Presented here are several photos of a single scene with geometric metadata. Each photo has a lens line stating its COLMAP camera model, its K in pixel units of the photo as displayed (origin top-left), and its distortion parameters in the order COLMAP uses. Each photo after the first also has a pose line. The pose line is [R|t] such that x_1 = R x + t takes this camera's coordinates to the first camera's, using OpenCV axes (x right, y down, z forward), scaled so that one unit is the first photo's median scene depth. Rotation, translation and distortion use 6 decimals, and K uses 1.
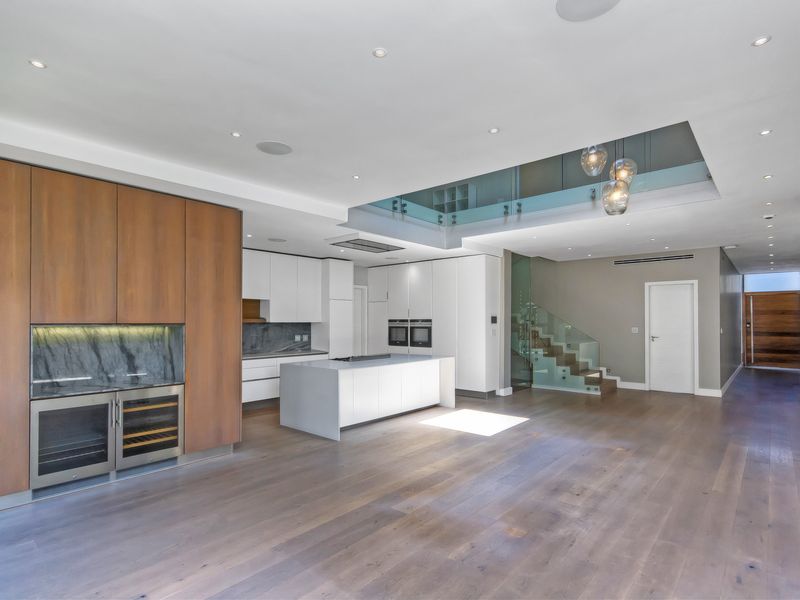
lens RADIAL K [[428.1, 0, 401.3], [0, 428.1, 305.3], [0, 0, 1]] dist [-0.003015, -0.000499]
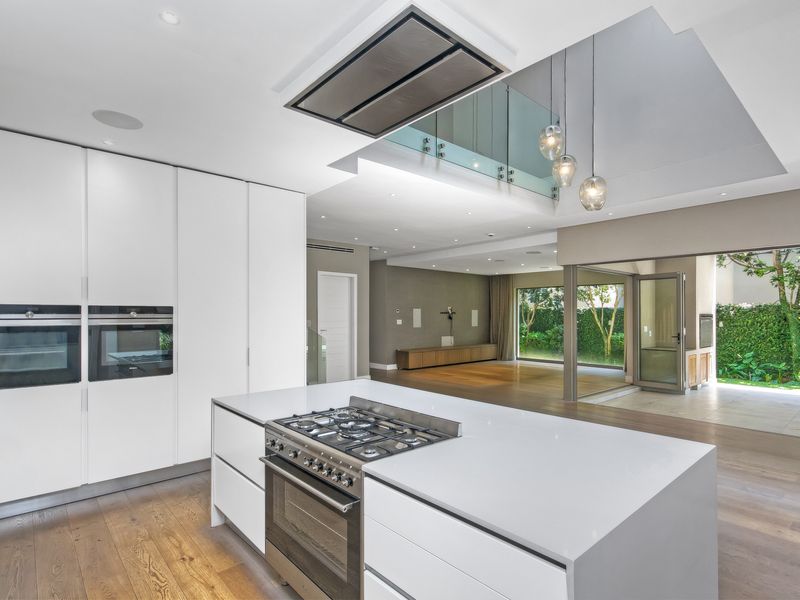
lens RADIAL K [[428.1, 0, 401.3], [0, 428.1, 303.6], [0, 0, 1]] dist [-0.003015, -0.000499]
pose [[0.128003, 0.027047, 0.991405, -0.316290], [-0.035909, 0.999099, -0.022621, 0.031065], [-0.991123, -0.032705, 0.128859, 0.723389]]
